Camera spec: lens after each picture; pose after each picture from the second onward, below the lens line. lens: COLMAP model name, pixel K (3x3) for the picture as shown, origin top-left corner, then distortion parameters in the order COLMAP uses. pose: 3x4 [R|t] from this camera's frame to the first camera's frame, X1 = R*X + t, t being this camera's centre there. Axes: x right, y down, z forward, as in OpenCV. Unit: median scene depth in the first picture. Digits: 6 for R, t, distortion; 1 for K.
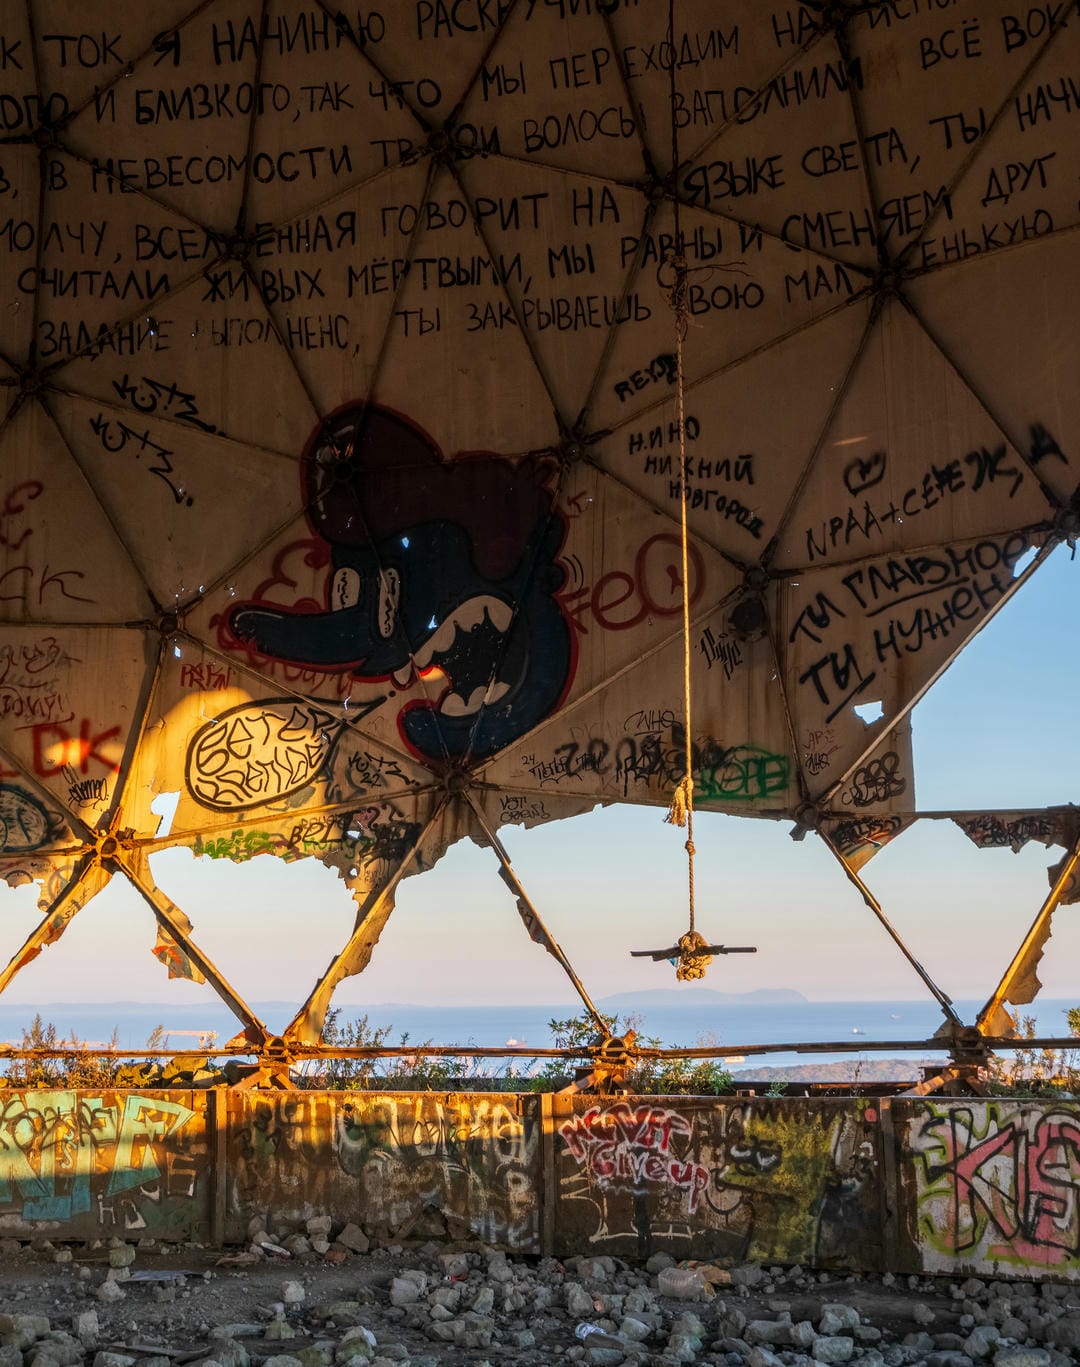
lens RADIAL K [[2301.0, 0, 540.0], [0, 2301.0, 683.5], [0, 0, 1]] dist [0.038574, 0.031083]
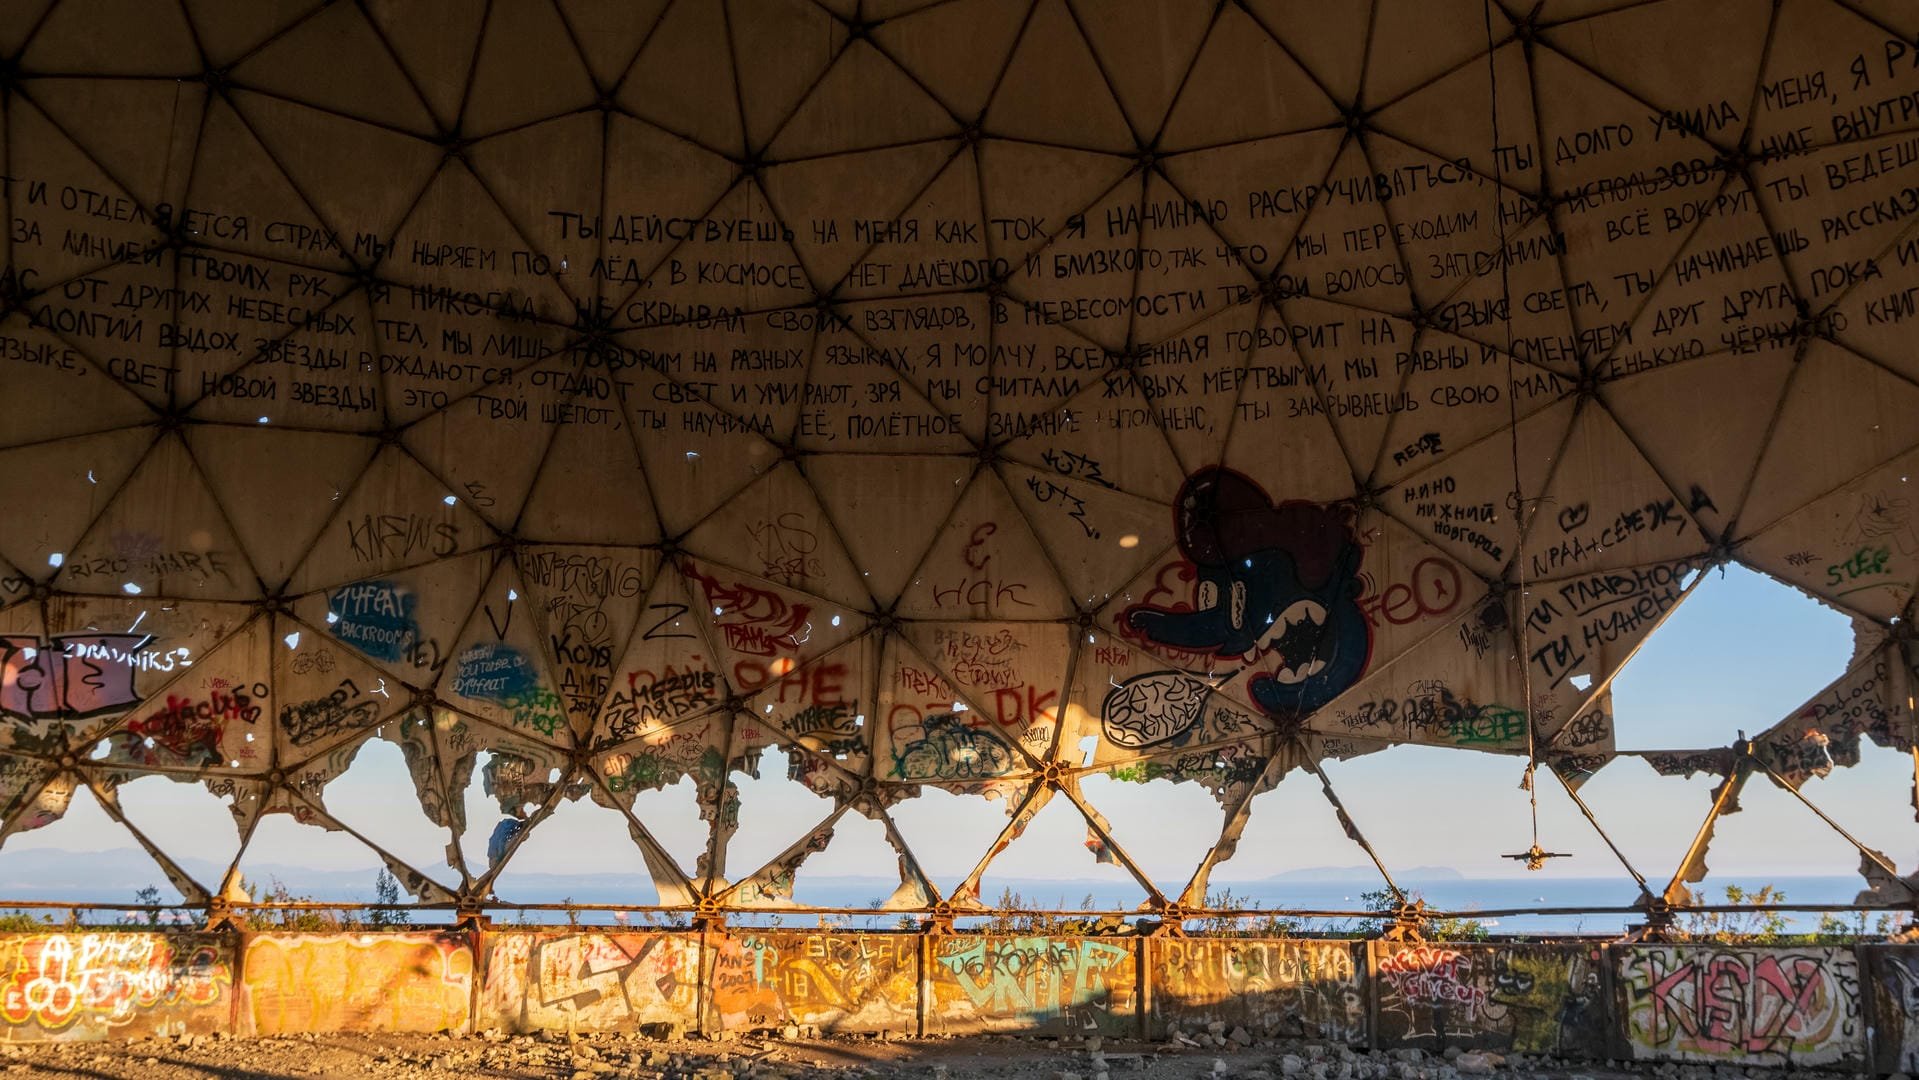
lens RADIAL K [[2111.9, 0, 979.1], [0, 2111.9, 533.9], [0, 0, 1]] dist [-0.004886, 0.148261]
pose [[0.995038, -0.013209, -0.098616, -0.100361], [0.010743, 0.999617, -0.025497, -0.049670], [0.098915, 0.024311, 0.994799, -0.363867]]
